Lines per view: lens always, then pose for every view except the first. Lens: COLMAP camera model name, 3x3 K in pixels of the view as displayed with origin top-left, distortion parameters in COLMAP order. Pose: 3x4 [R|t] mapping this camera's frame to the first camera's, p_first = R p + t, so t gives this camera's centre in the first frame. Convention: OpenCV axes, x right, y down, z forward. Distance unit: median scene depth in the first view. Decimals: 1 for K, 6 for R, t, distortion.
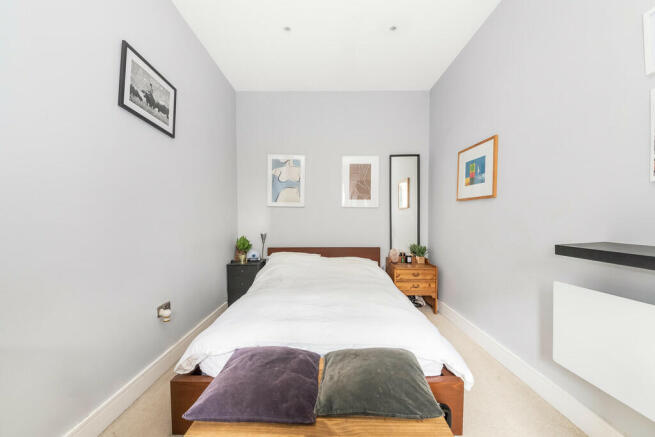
lens RADIAL K [[239.8, 0, 326.7], [0, 239.8, 222.3], [0, 0, 1]] dist [0.001171, -0.000070]
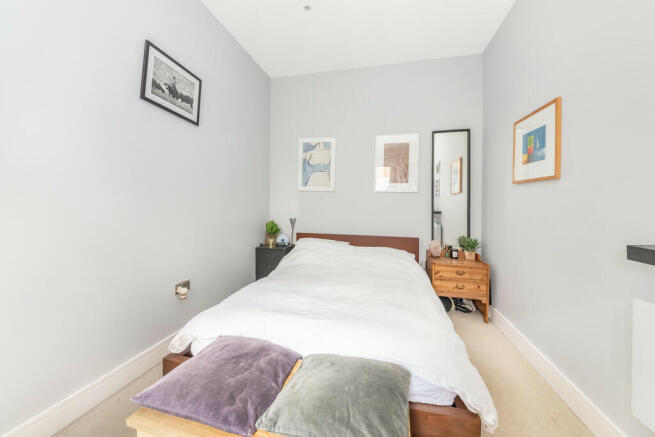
lens RADIAL K [[247.3, 0, 327.7], [0, 247.3, 203.6], [0, 0, 1]] dist [-0.001934, -0.000417]
pose [[0.971641, 0.014349, -0.236027, 0.154384], [-0.018413, 0.999718, -0.015021, -0.000371], [0.235744, 0.018941, 0.971630, 0.066718]]
